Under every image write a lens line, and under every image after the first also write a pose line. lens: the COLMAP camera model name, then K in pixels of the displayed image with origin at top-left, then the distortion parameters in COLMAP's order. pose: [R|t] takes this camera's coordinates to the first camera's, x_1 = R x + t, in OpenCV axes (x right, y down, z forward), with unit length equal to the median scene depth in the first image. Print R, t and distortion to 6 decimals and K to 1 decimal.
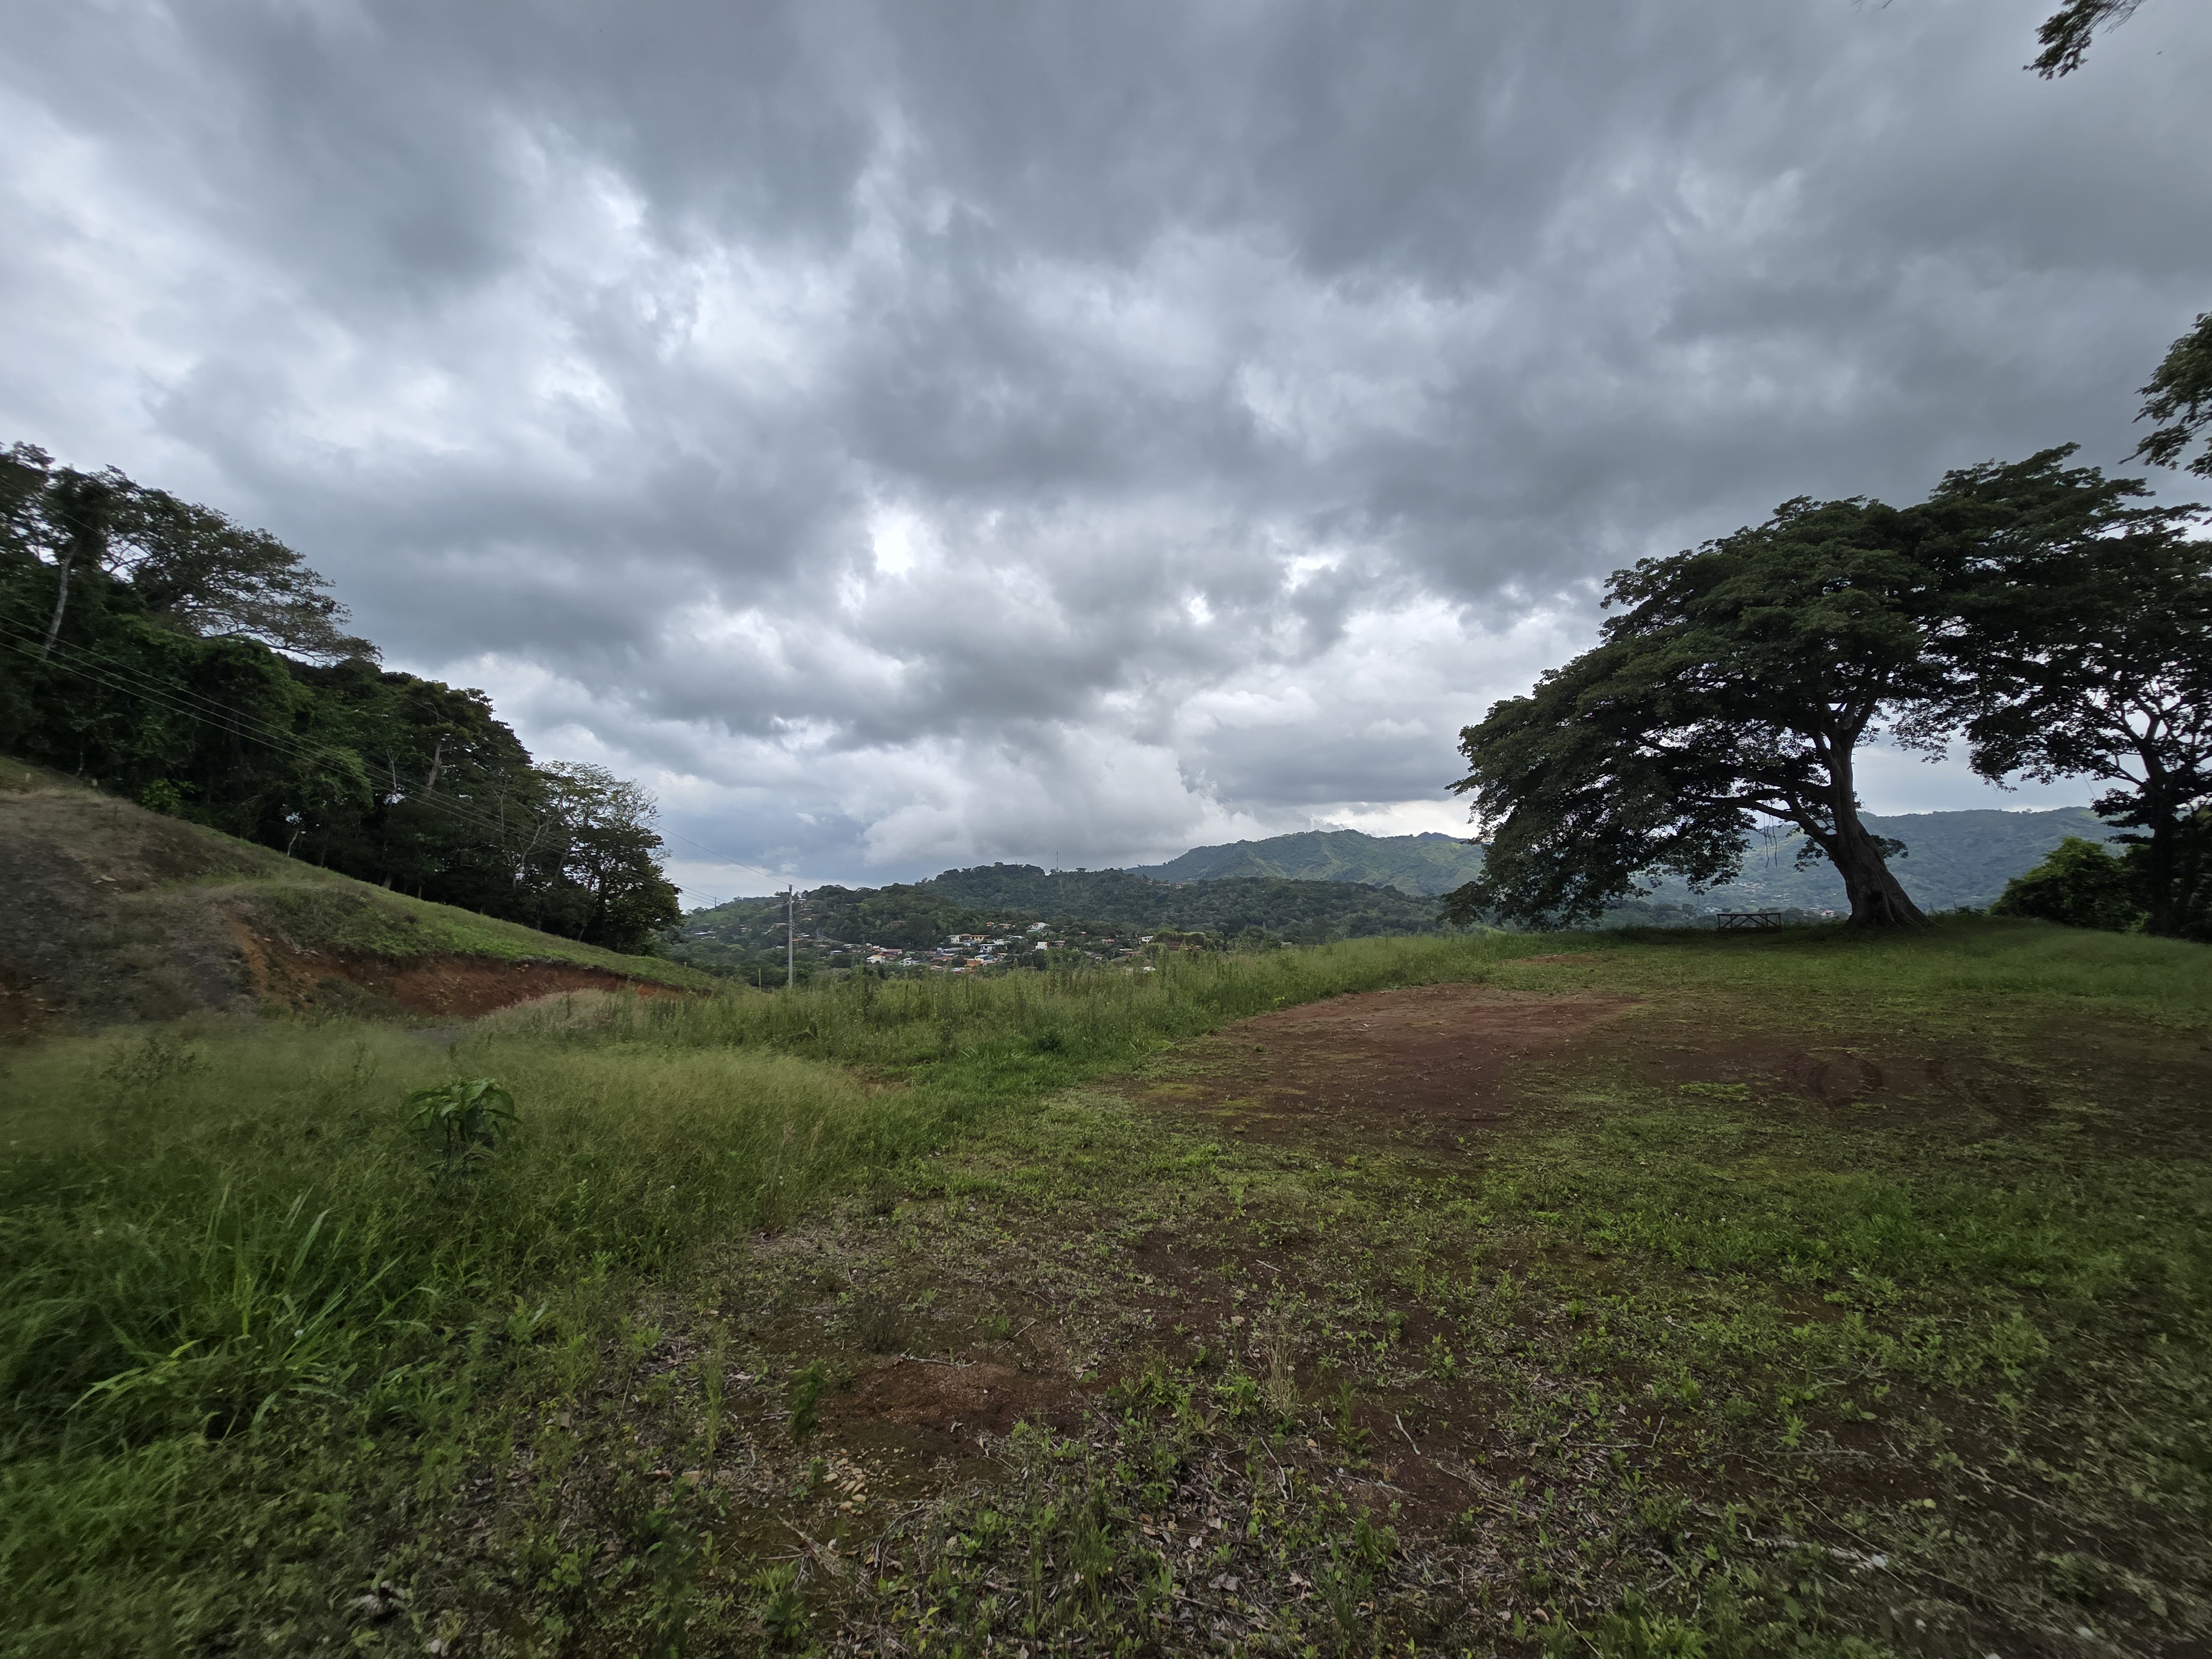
lens RADIAL K [[906.5, 0, 1104.9], [0, 906.5, 838.8], [0, 0, 1]] dist [-0.002794, 0.000444]
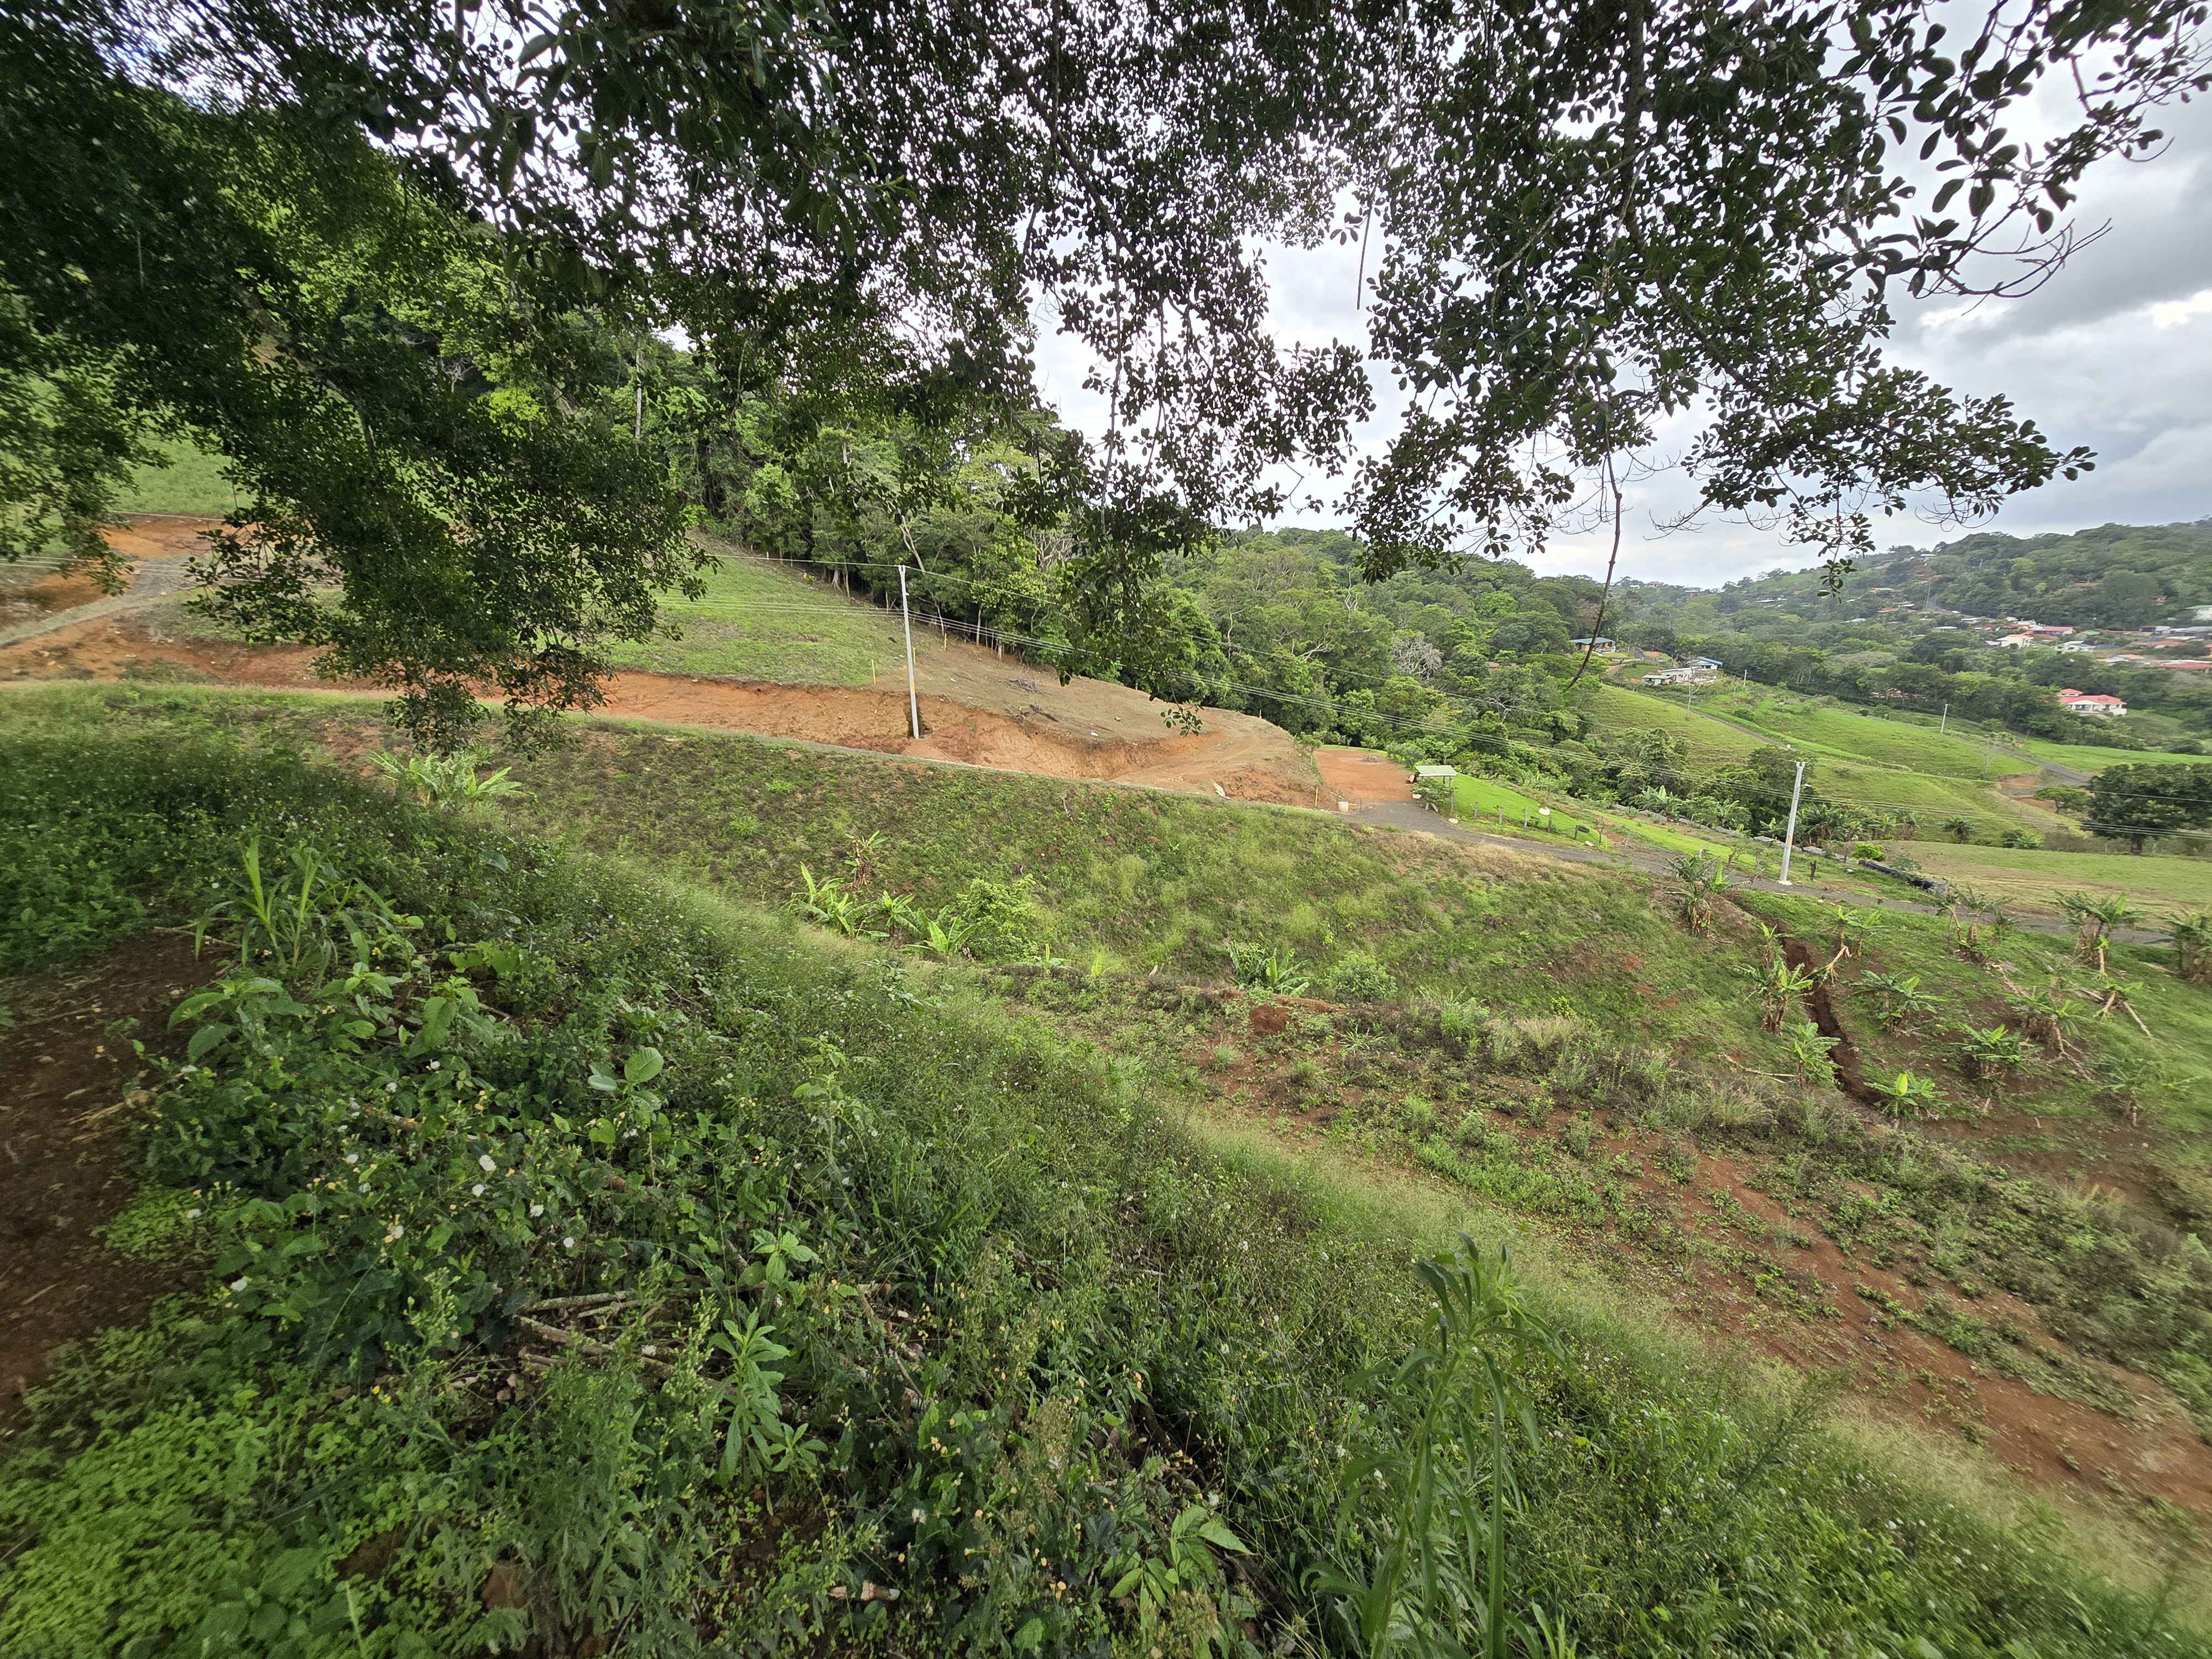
lens RADIAL K [[906.5, 0, 1108.5], [0, 906.5, 818.0], [0, 0, 1]] dist [-0.002794, 0.000444]
pose [[0.467223, 0.211421, -0.858489, 0.484675], [0.088589, 0.954907, 0.283380, 0.049626], [0.879690, -0.208455, 0.427425, 0.678511]]
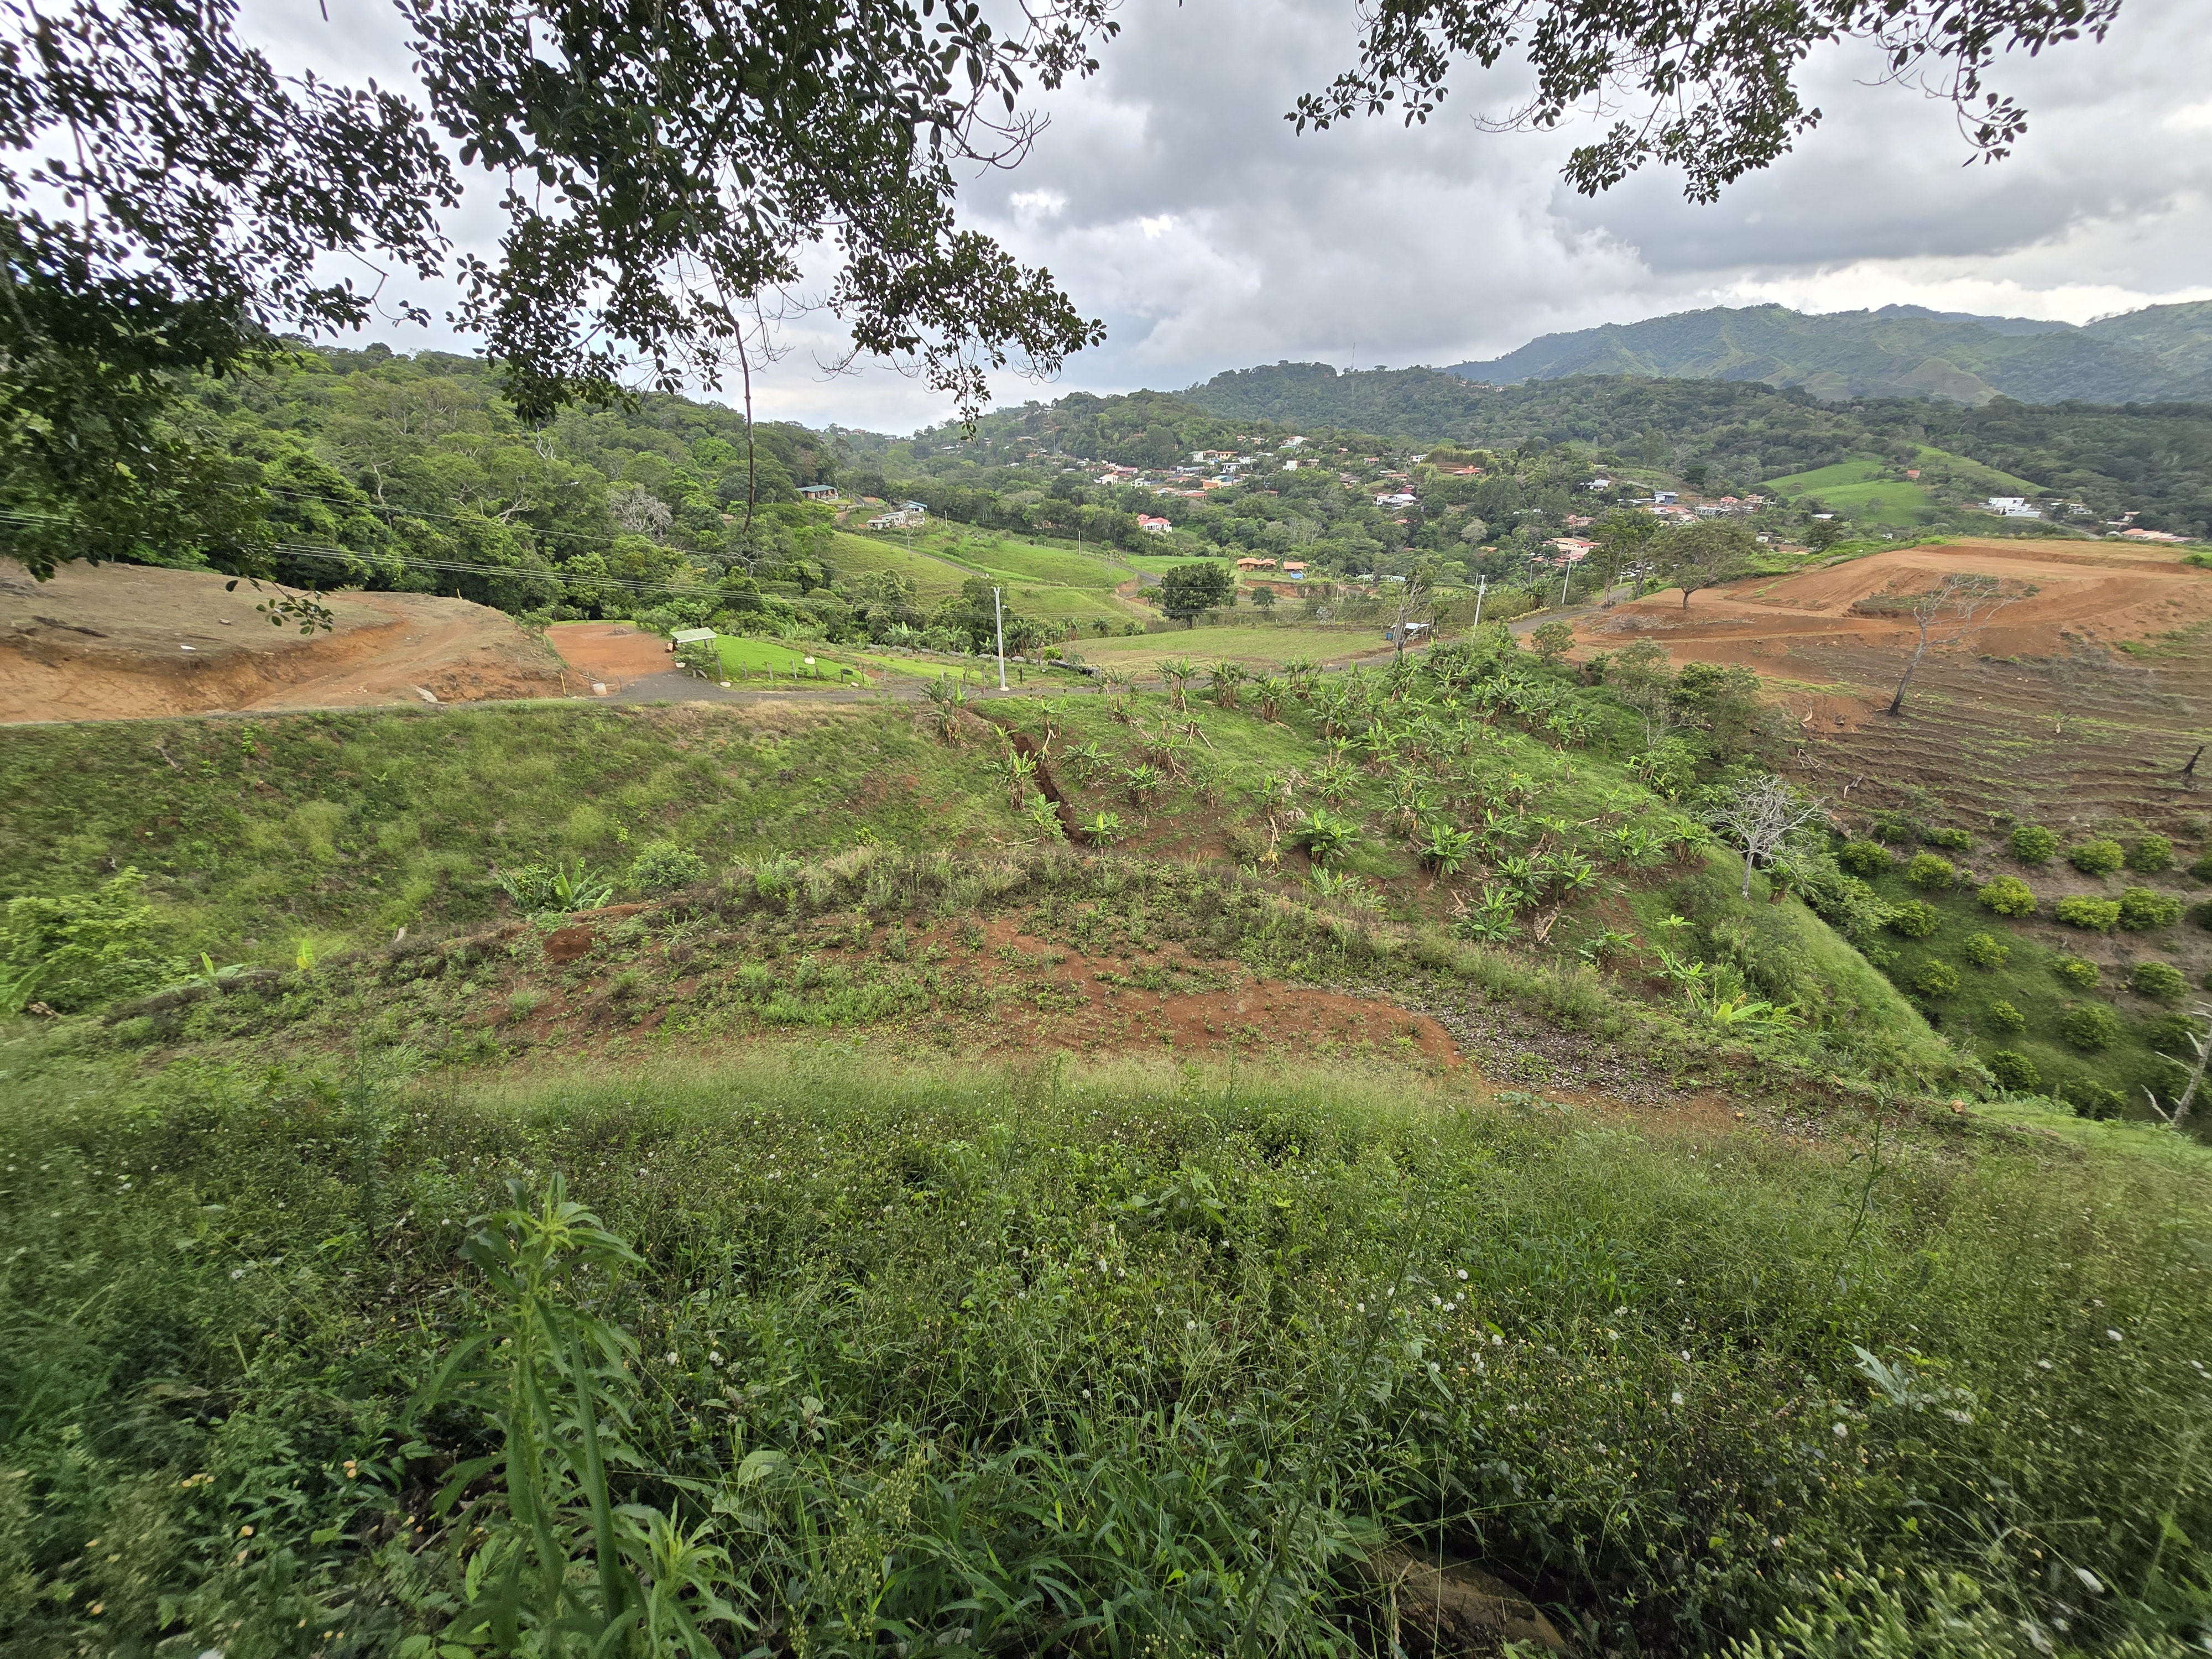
lens RADIAL K [[906.5, 0, 1106.8], [0, 906.5, 820.4], [0, 0, 1]] dist [-0.002794, 0.000444]
pose [[0.952507, 0.121062, -0.279419, 0.486314], [0.025942, 0.881984, 0.470565, 0.050318], [0.303410, -0.455465, 0.836955, 0.681531]]
